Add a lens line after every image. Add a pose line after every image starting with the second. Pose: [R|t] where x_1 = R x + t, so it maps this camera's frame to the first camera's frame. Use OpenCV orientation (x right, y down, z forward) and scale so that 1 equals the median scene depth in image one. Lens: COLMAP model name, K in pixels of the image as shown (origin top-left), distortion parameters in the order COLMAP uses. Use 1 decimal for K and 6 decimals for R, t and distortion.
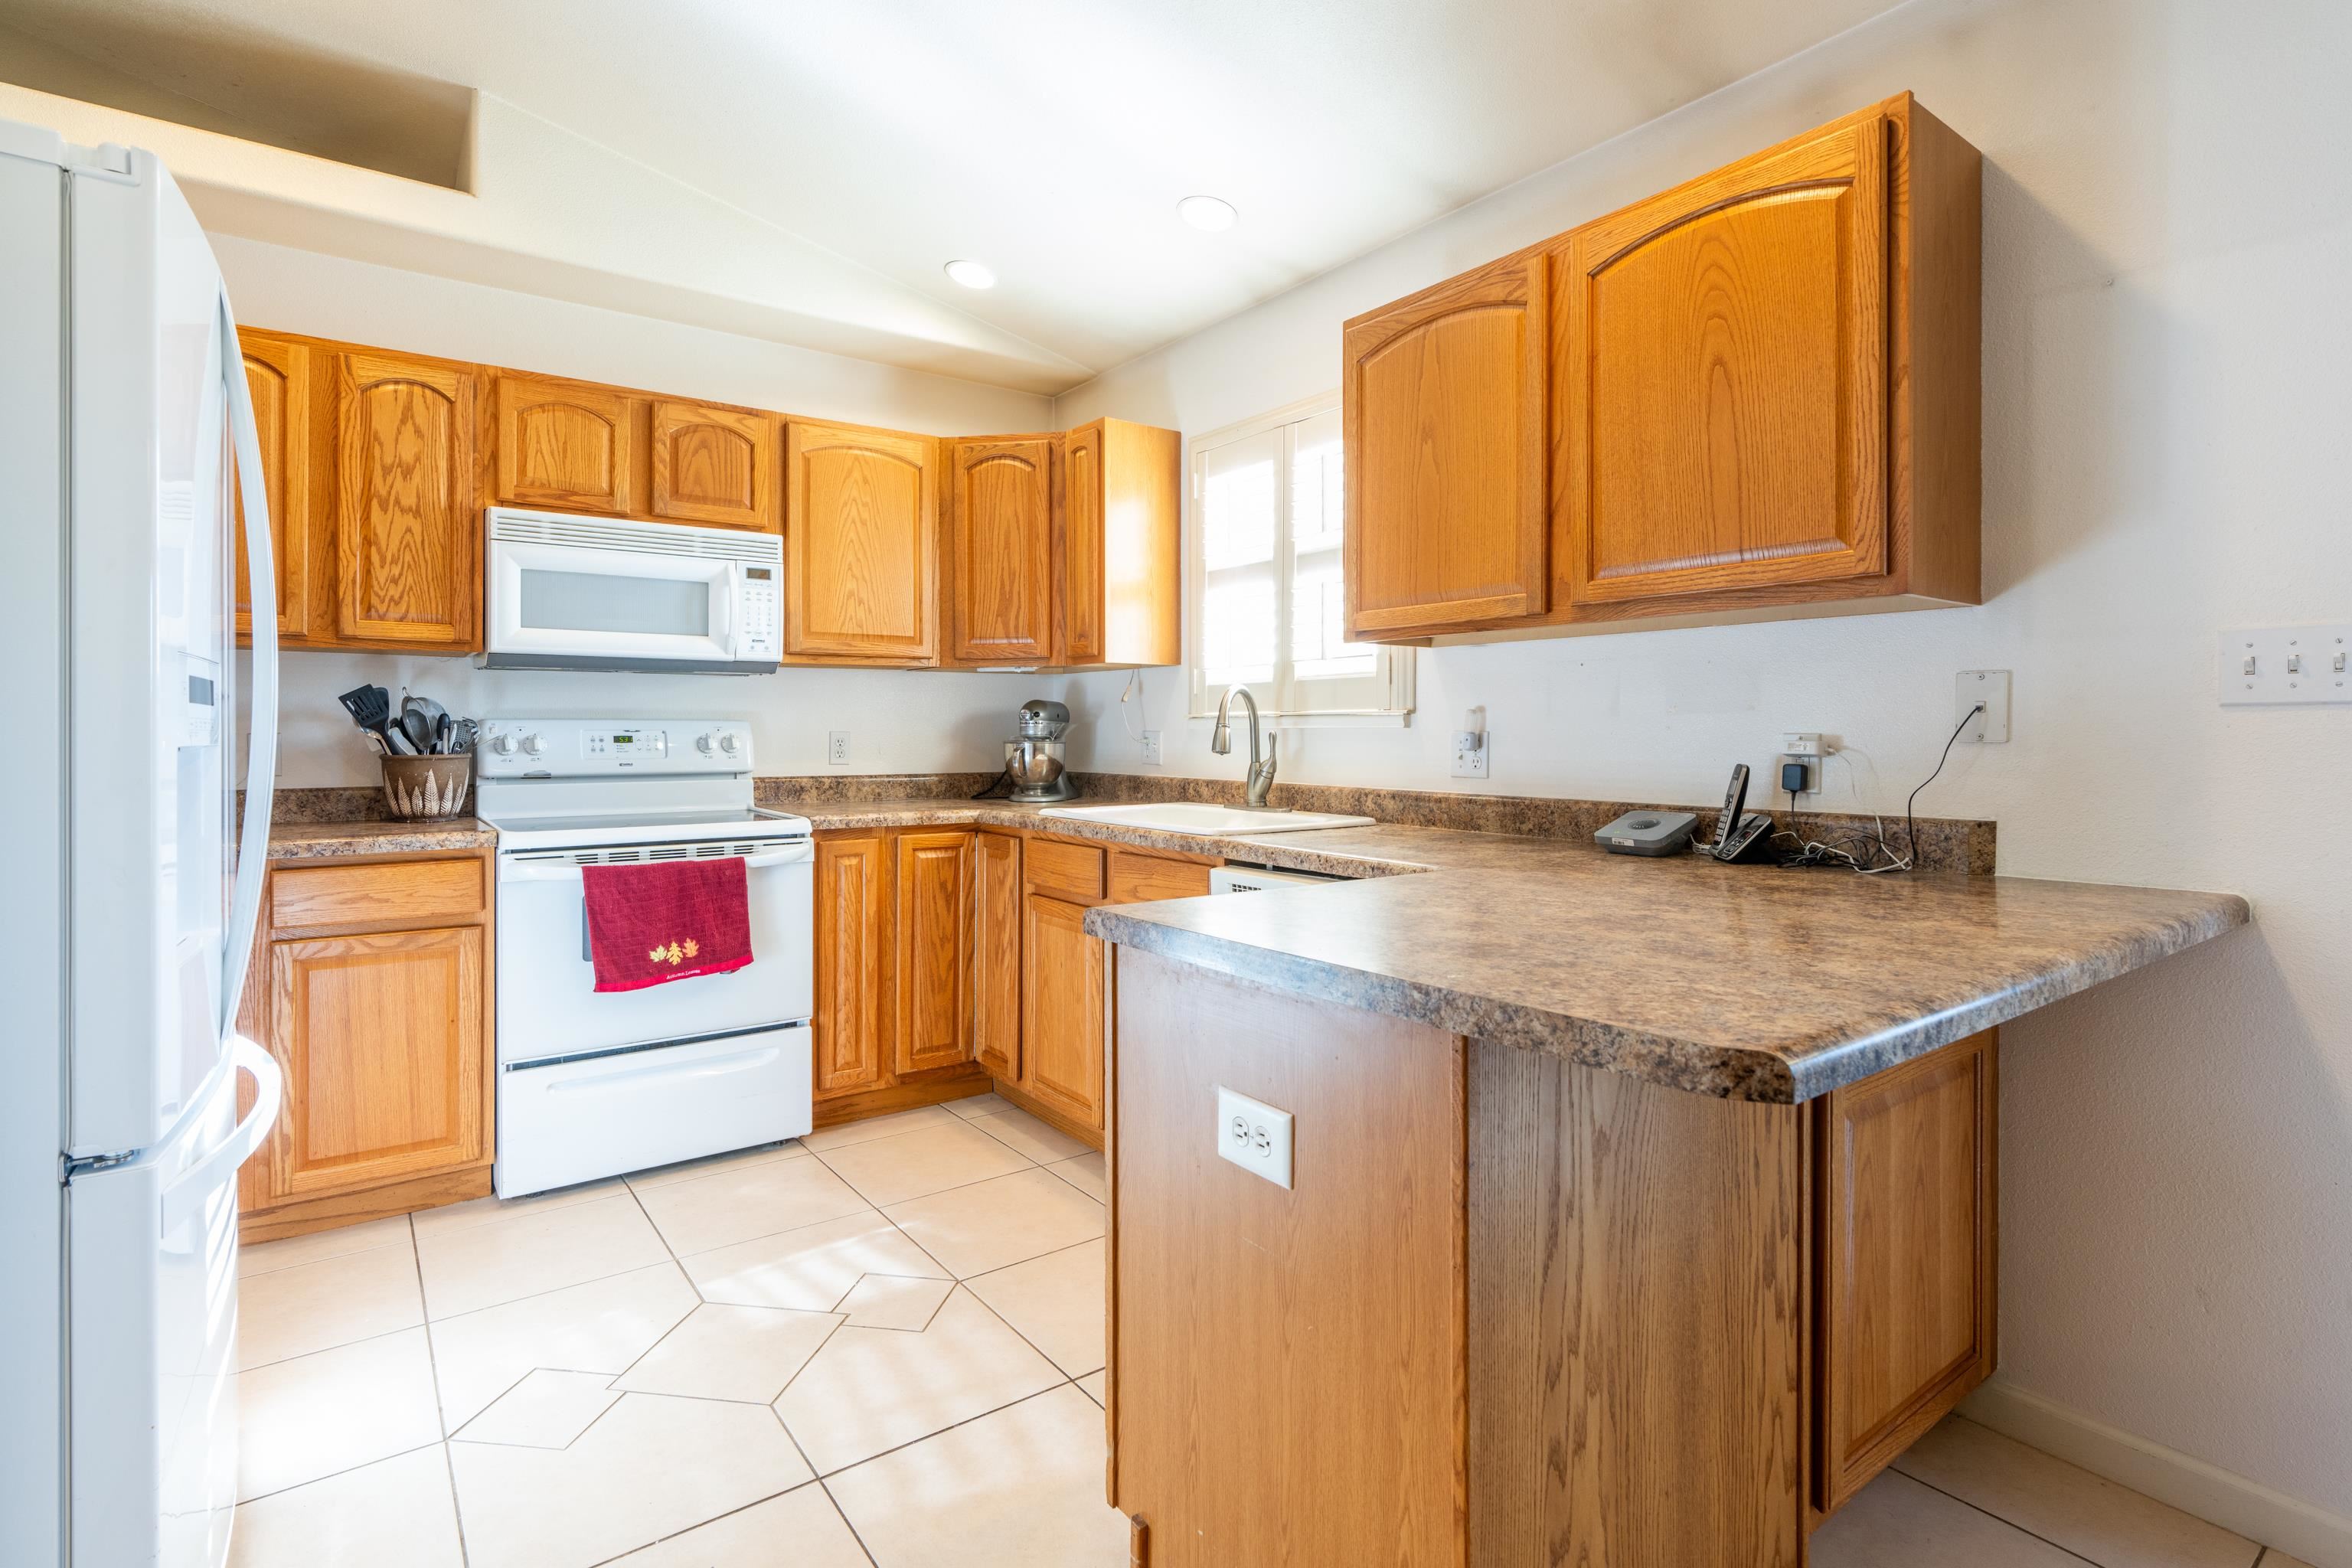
lens RADIAL K [[1147.8, 0, 1180.7], [0, 1147.8, 731.7], [0, 0, 1]] dist [-0.003865, -0.000022]
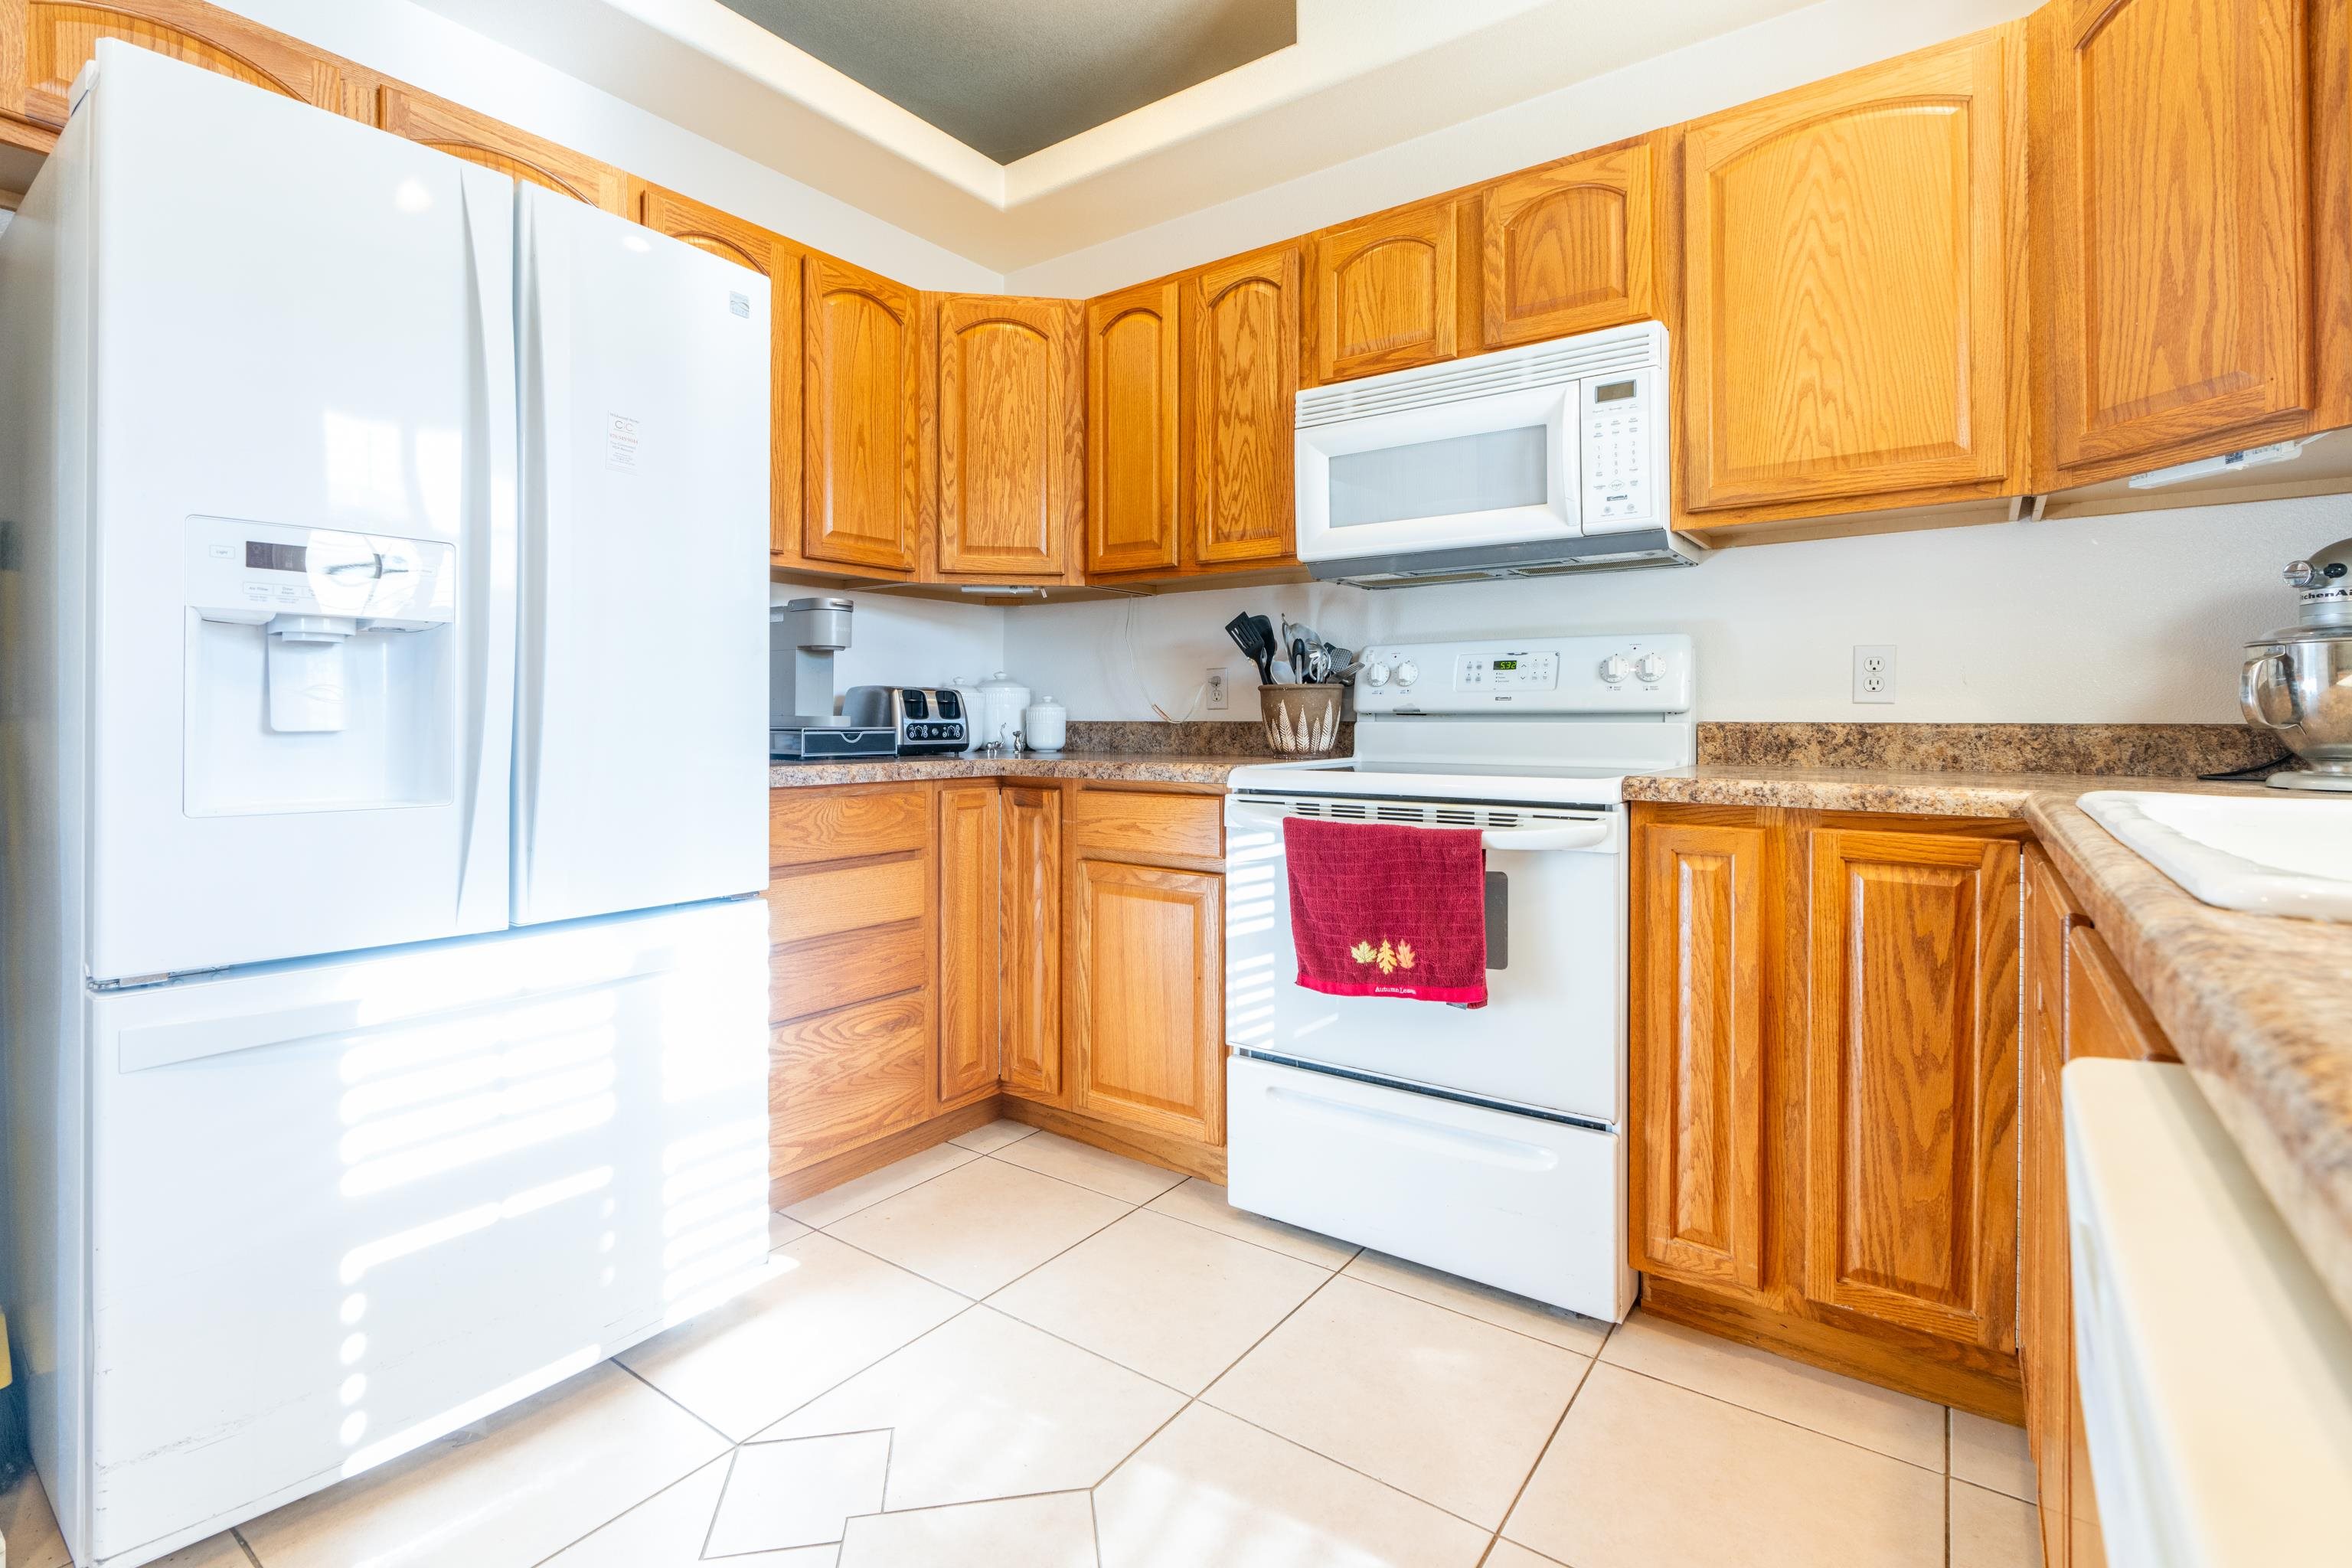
lens RADIAL K [[1082.5, 0, 1180.3], [0, 1082.5, 715.1], [0, 0, 1]] dist [-0.001906, 0.000227]
pose [[0.306108, -0.003519, -0.951990, 0.129920], [-0.002170, 0.999988, -0.004394, 0.045280], [0.951994, 0.003410, 0.306097, 0.615243]]
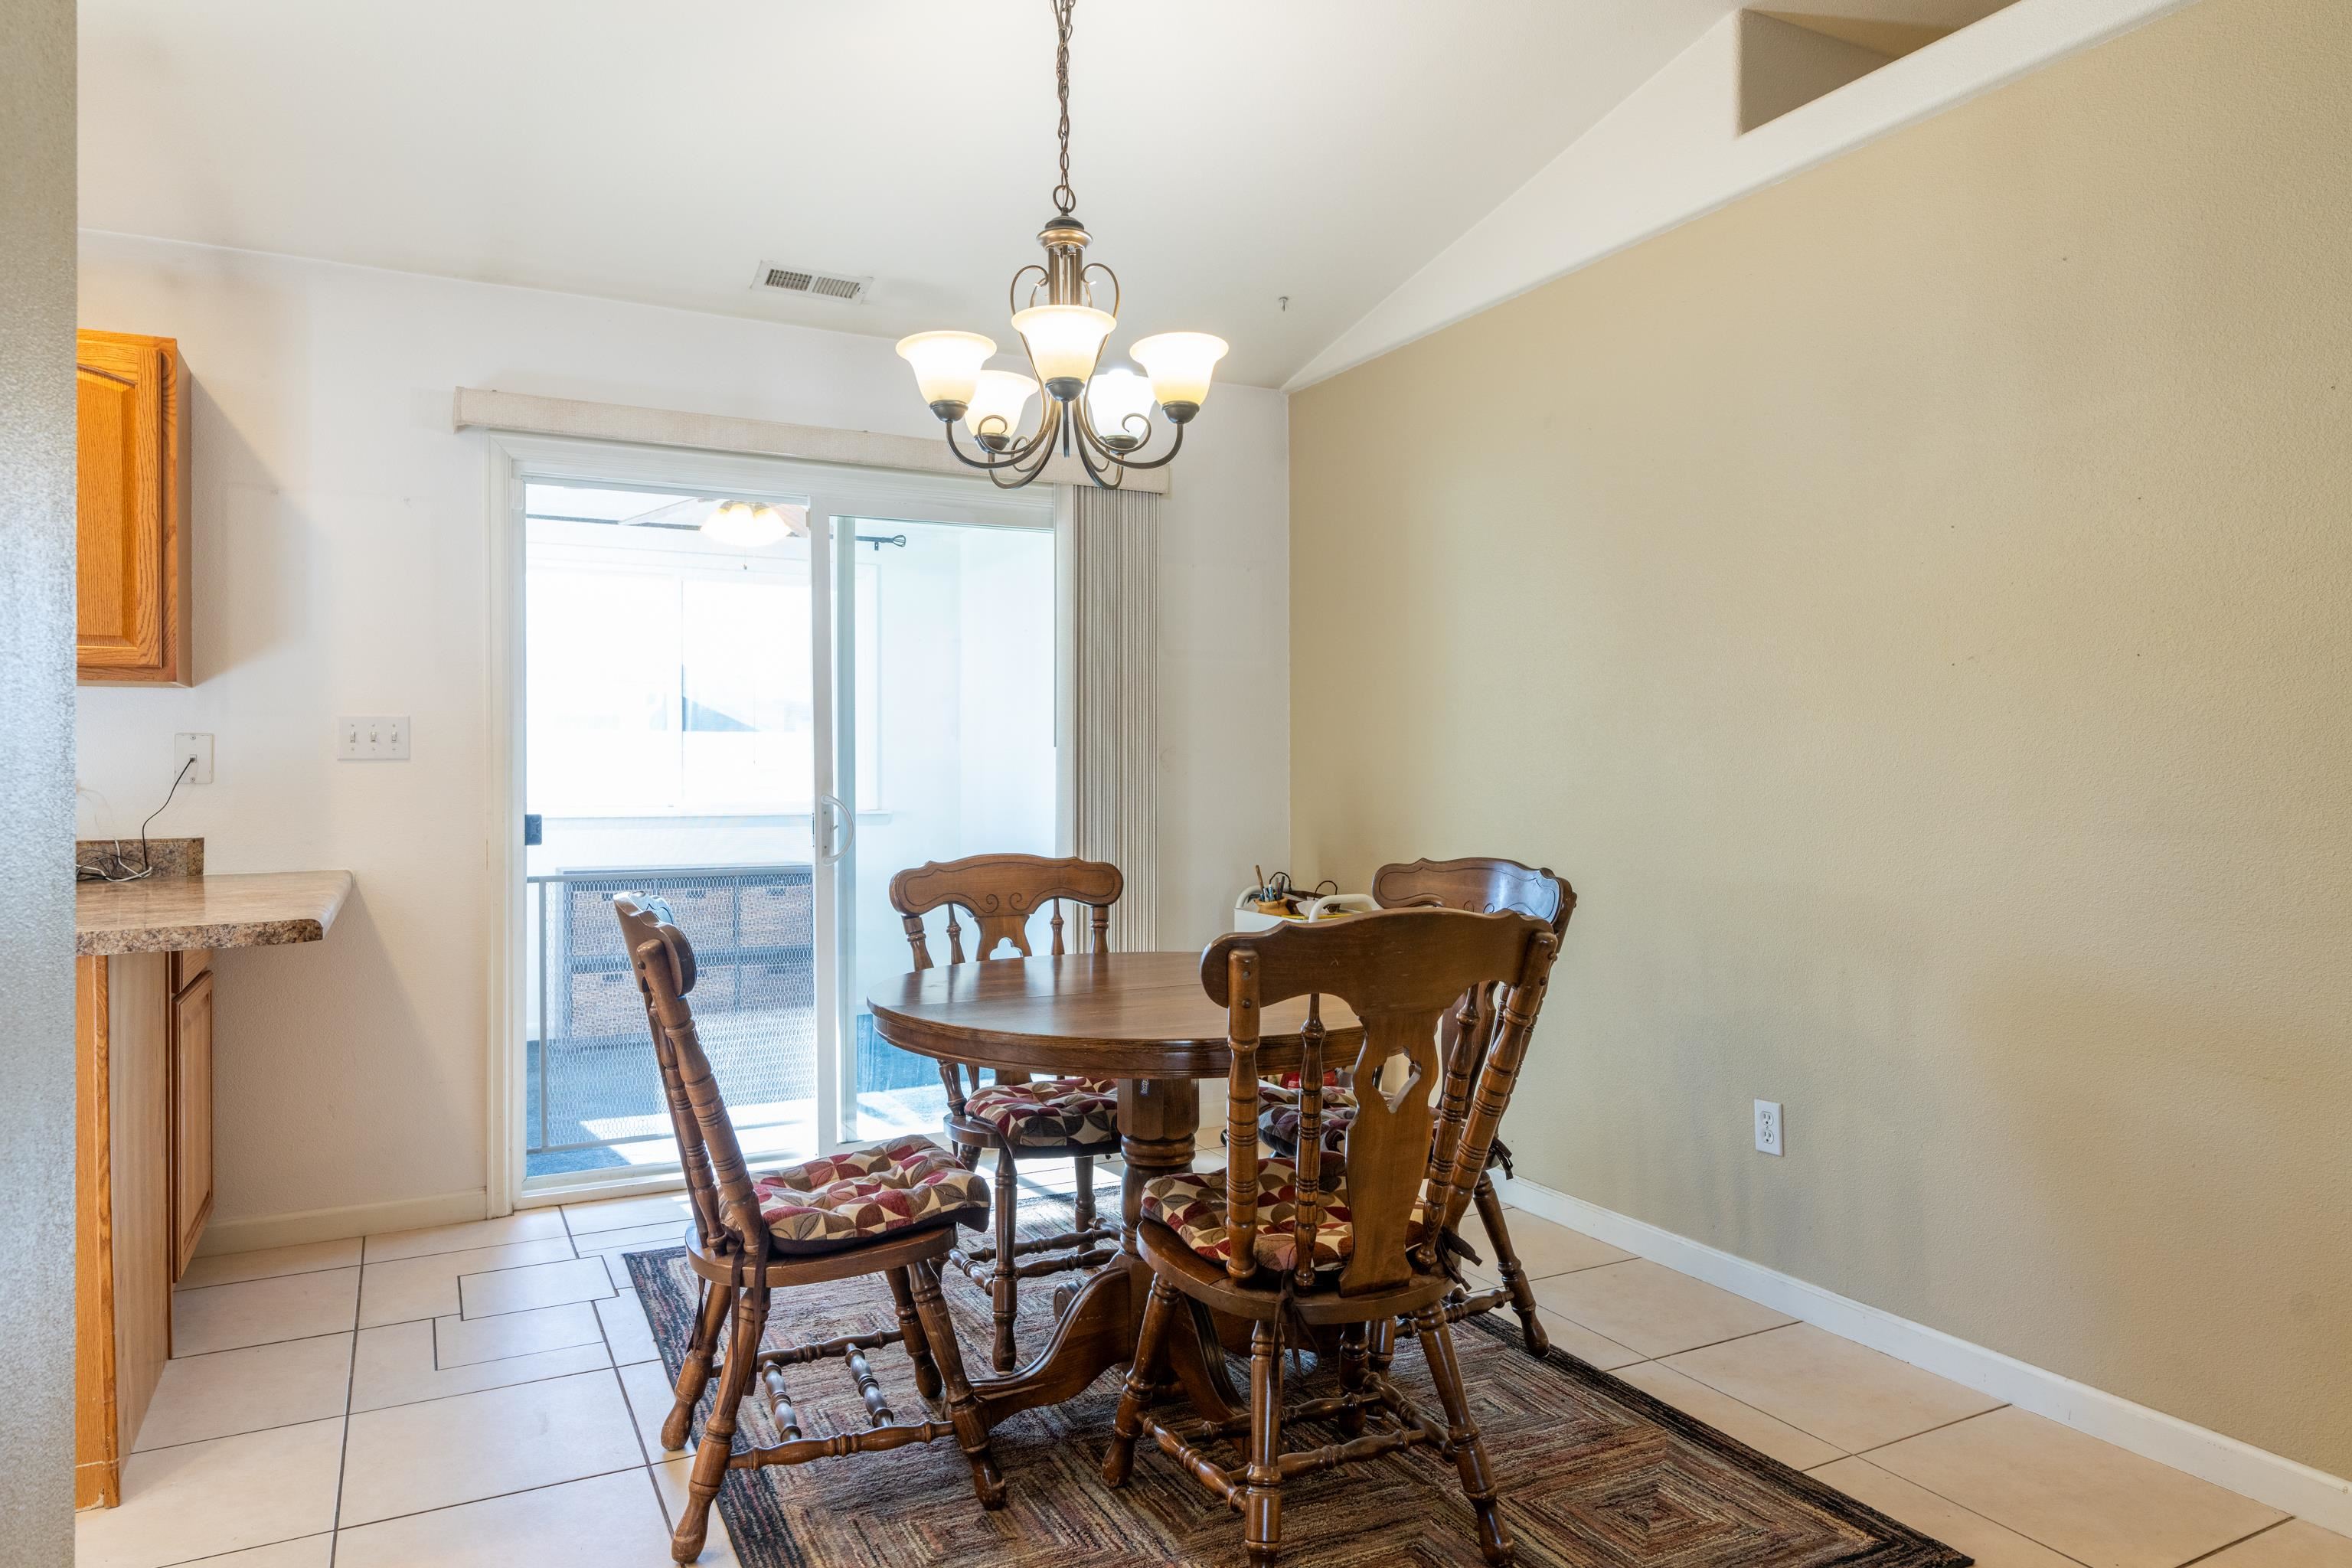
lens RADIAL K [[1455.1, 0, 1172.9], [0, 1455.1, 775.1], [0, 0, 1]] dist [-0.000921, -0.000082]
pose [[0.156859, -0.003983, 0.987613, -0.537619], [0.003221, 0.999989, 0.003521, -0.002131], [-0.987616, 0.002629, 0.156870, -0.294899]]
